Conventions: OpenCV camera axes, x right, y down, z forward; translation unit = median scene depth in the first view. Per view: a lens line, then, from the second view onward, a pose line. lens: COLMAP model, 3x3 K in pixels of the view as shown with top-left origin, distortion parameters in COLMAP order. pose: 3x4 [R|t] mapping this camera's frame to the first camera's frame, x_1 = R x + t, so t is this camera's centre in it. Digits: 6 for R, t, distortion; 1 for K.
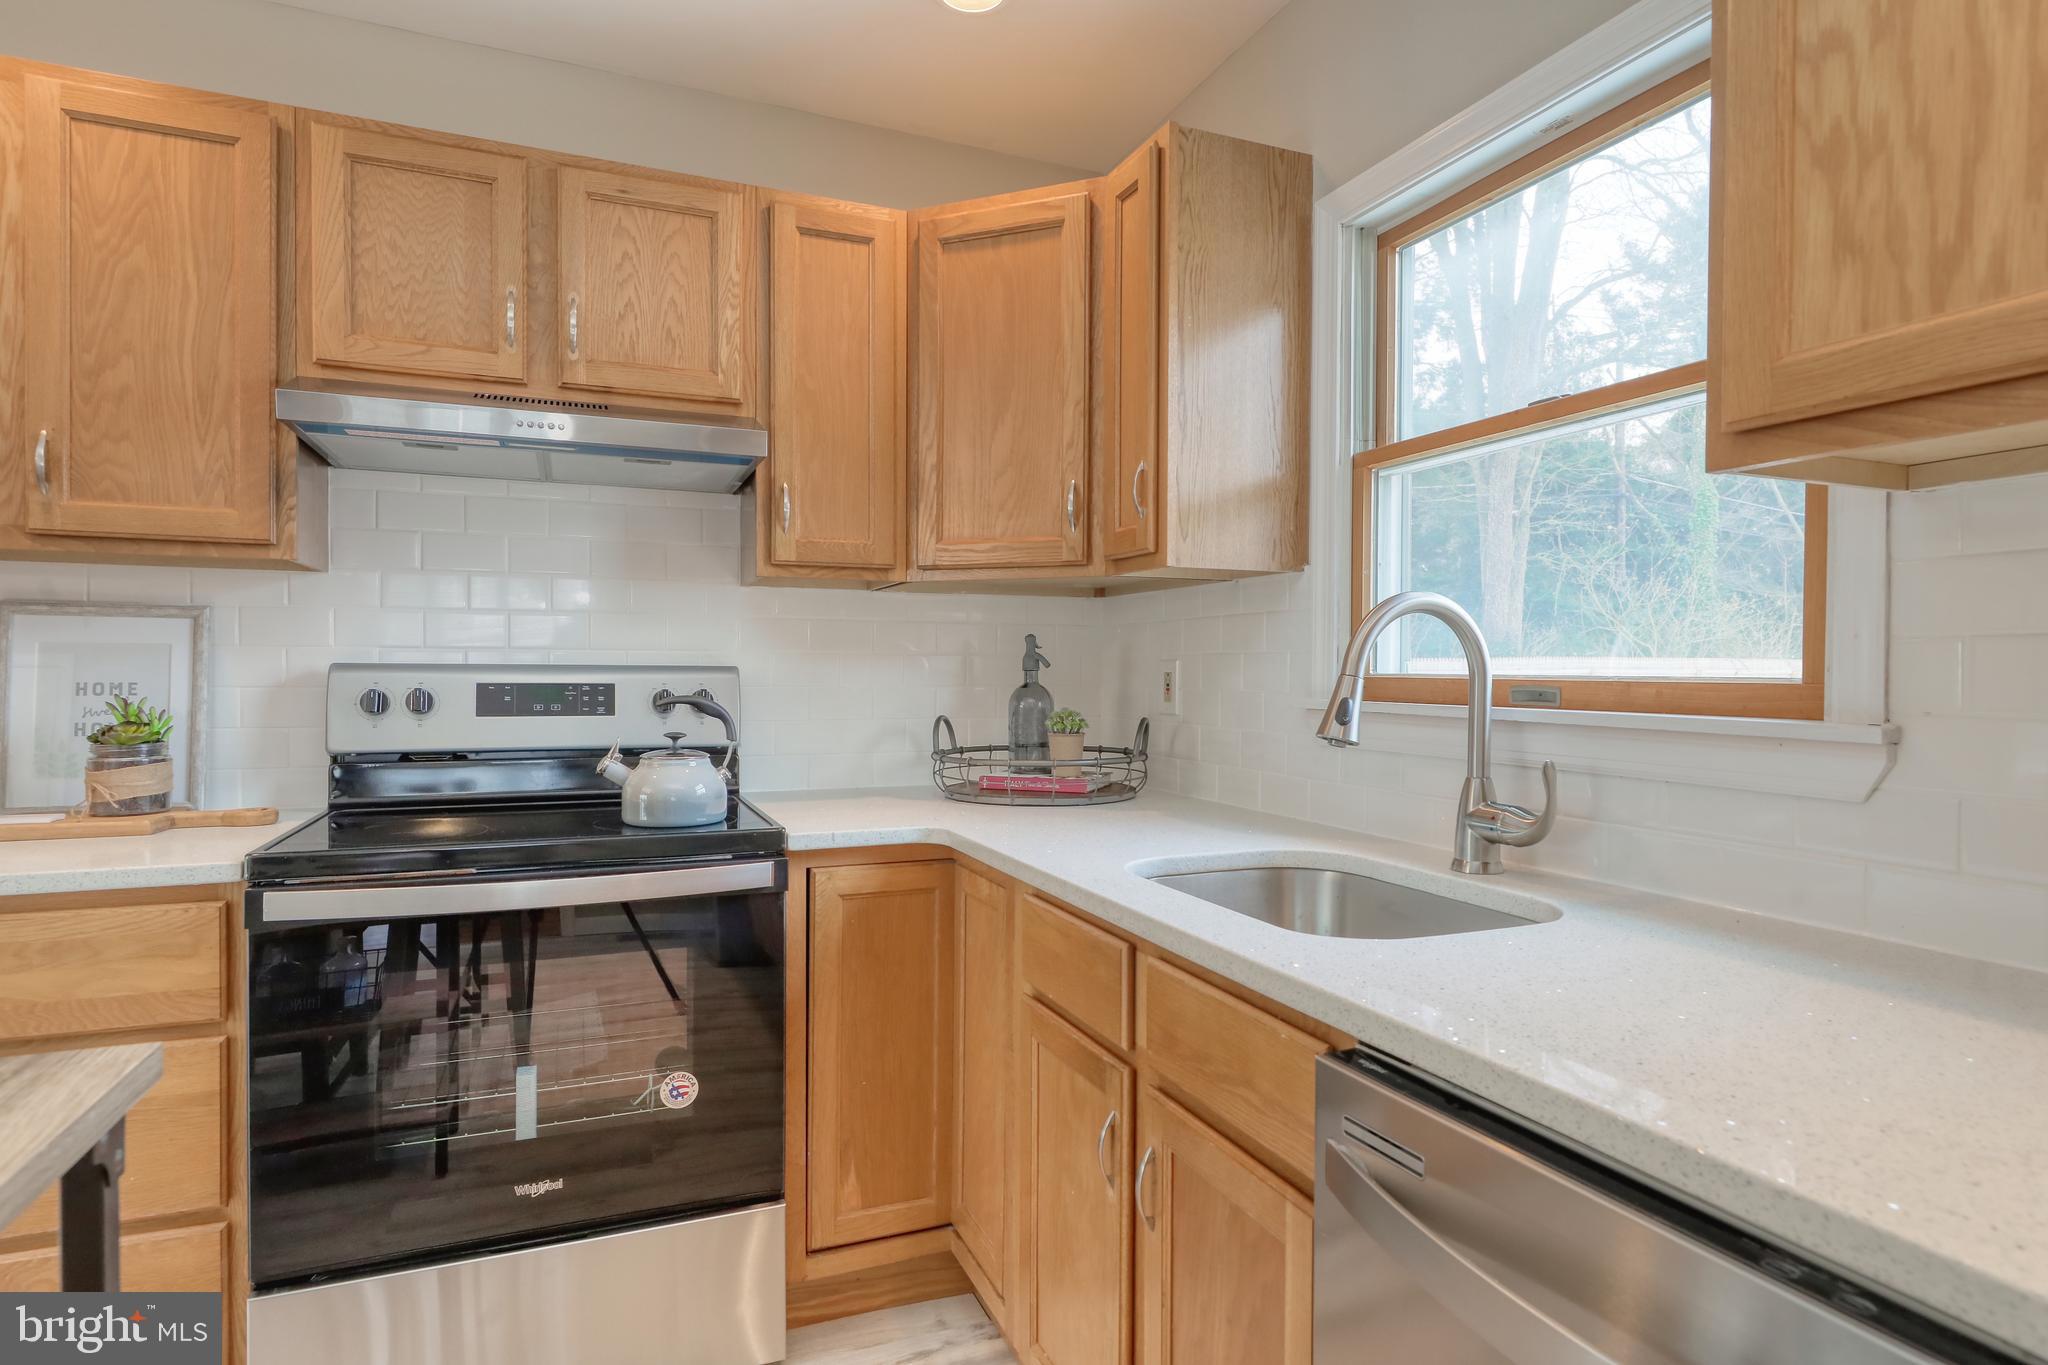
lens RADIAL K [[1093.8, 0, 1040.3], [0, 1093.8, 671.4], [0, 0, 1]] dist [0.013211, 0.000379]
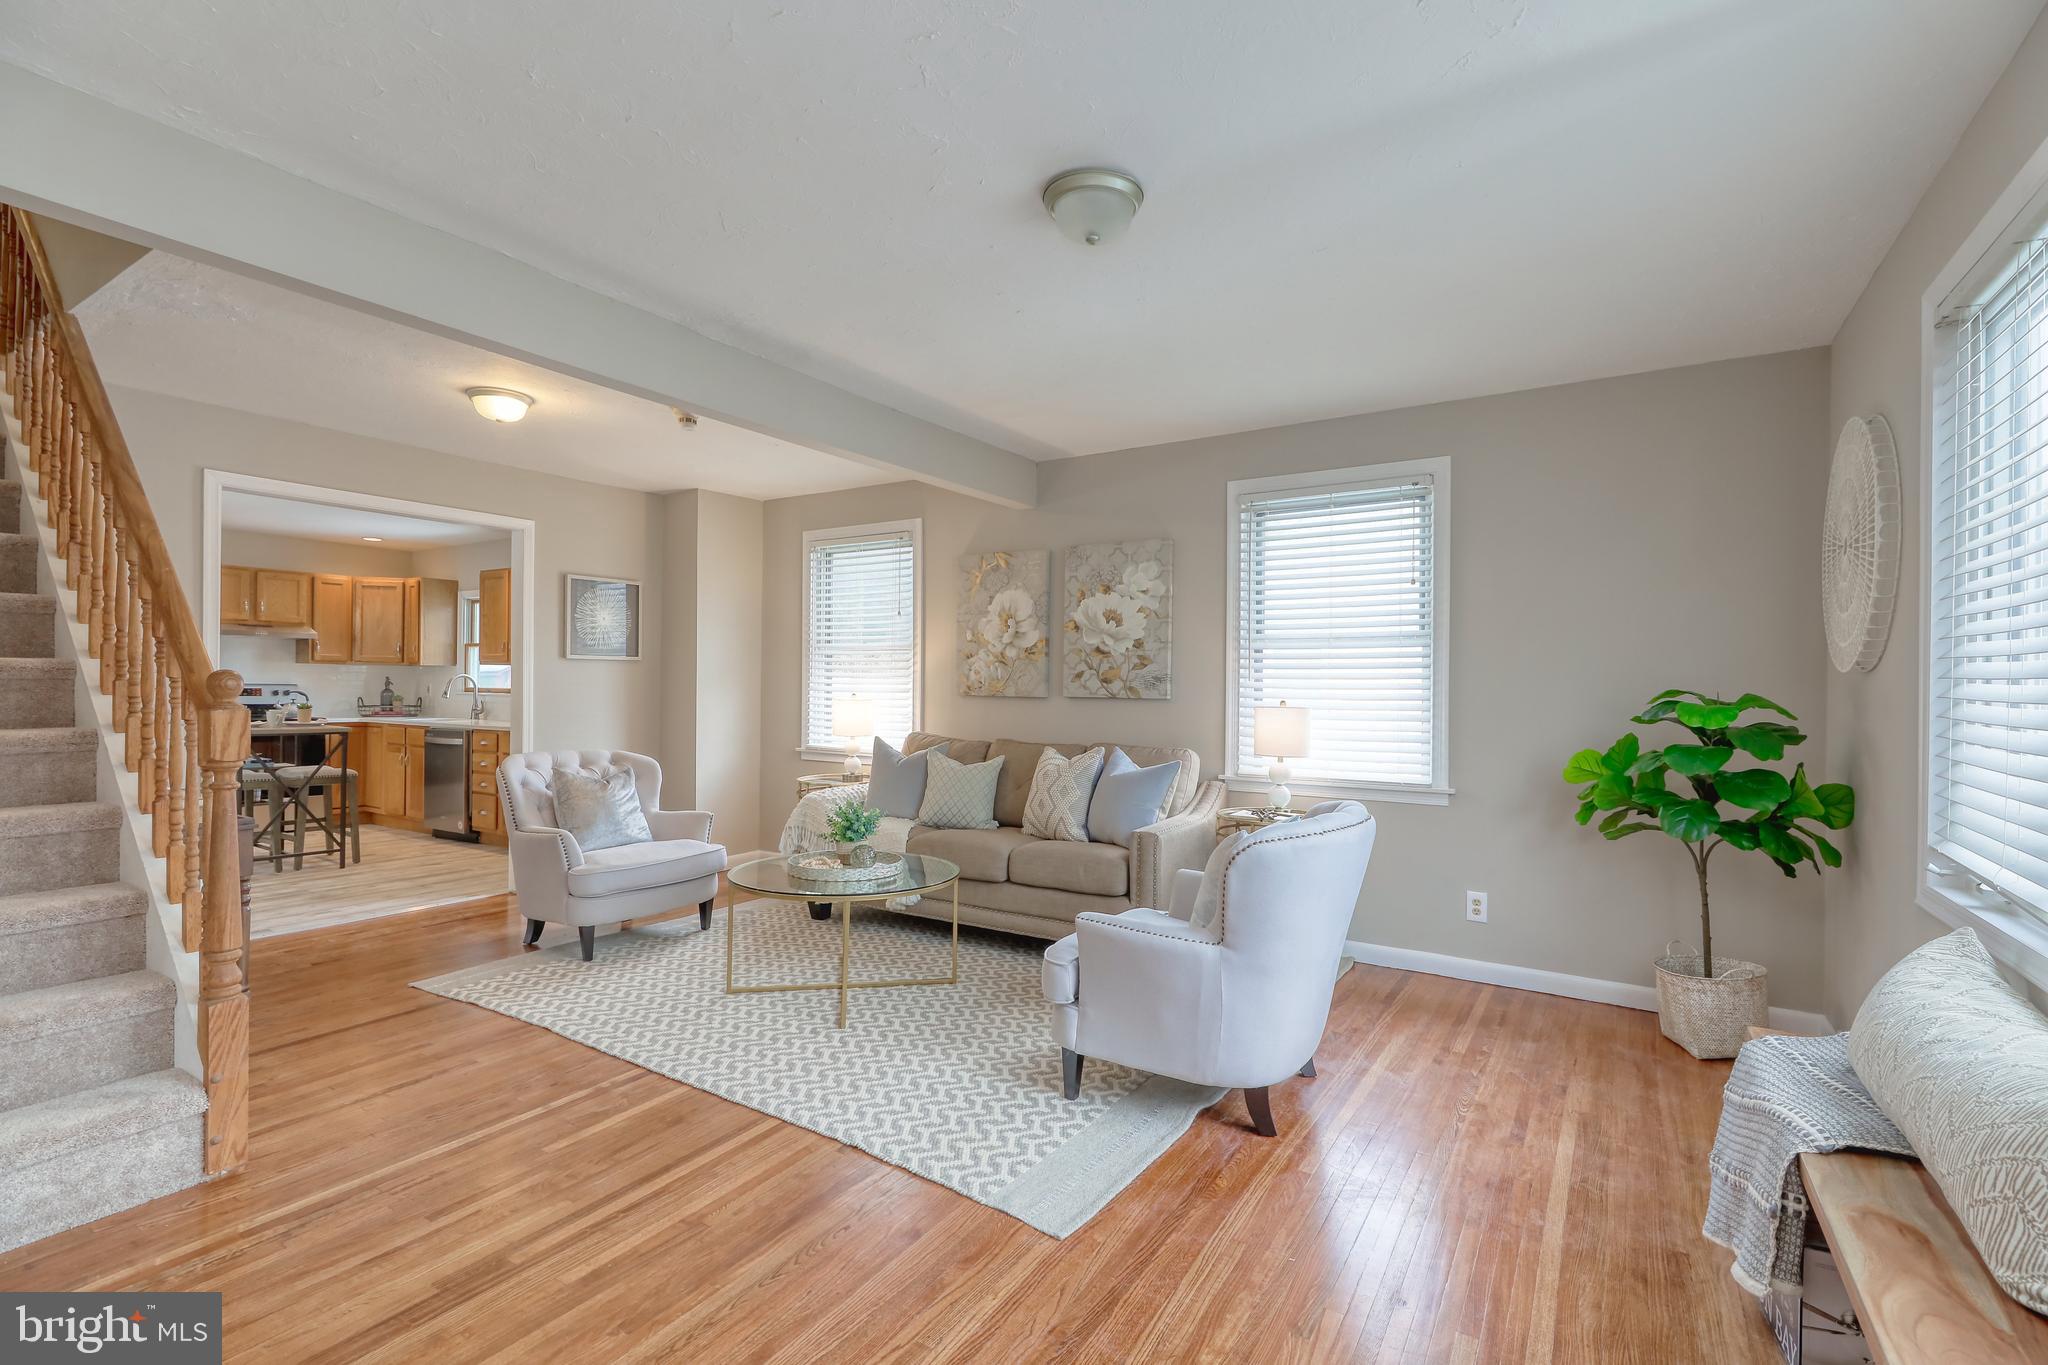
lens RADIAL K [[925.3, 0, 1045.1], [0, 925.3, 689.7], [0, 0, 1]] dist [-0.000540, 0.000736]
pose [[0.821959, 0.004781, 0.569527, 0.051671], [-0.007770, 0.999966, 0.002820, -0.016605], [-0.569494, -0.006743, 0.821968, -3.888820]]
